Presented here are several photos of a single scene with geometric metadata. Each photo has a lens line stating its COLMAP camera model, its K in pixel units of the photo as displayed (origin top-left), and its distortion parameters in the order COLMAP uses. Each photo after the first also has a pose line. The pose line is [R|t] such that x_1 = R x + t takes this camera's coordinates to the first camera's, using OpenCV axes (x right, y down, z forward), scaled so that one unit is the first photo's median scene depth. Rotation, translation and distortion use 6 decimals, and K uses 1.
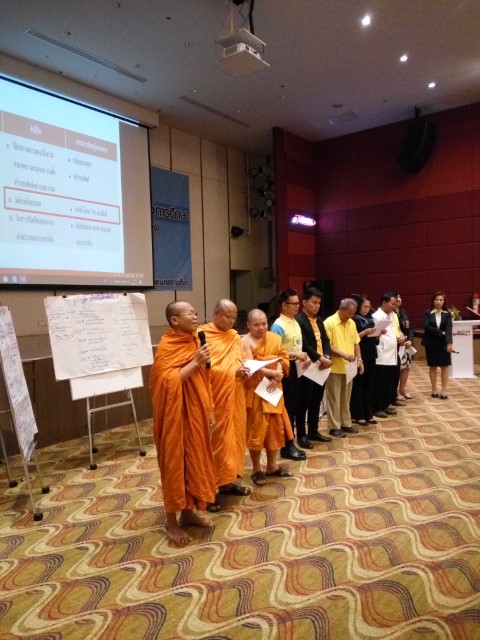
lens RADIAL K [[505.8, 0, 240.0], [0, 505.8, 320.0], [0, 0, 1]] dist [0.091976, -0.114429]
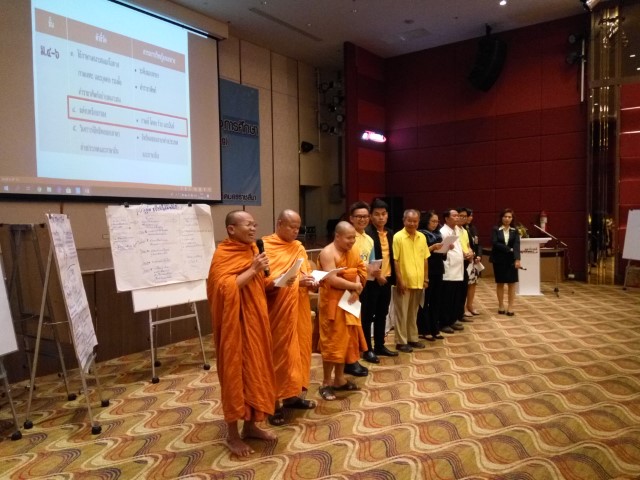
lens RADIAL K [[505.8, 0, 322.7], [0, 505.8, 243.2], [0, 0, 1]] dist [0.091976, -0.114429]
pose [[0.999632, 0.010625, 0.024976, 0.003481], [-0.010872, 0.999893, 0.009785, 0.005977], [-0.024869, -0.010052, 0.999640, 0.007543]]
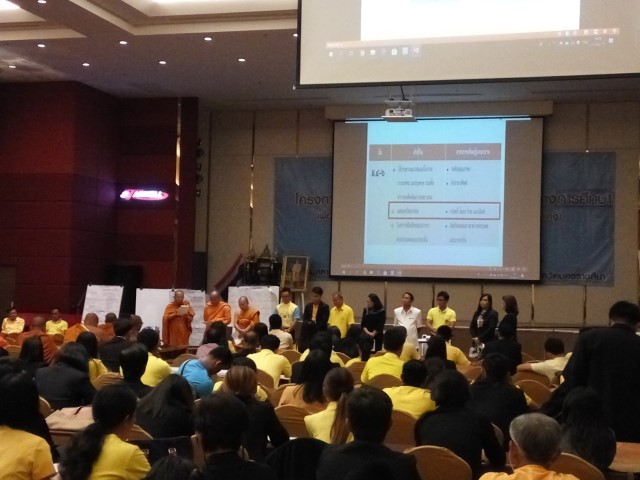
lens RADIAL K [[1079.4, 0, 320.1], [0, 1079.4, 240.5], [0, 0, 1]] dist [0.087900, 0.092812]
pose [[0.370645, -0.006854, -0.928749, 2.018823], [-0.068344, 0.997061, -0.034633, -0.055751], [0.926257, 0.076311, 0.369087, -0.164312]]
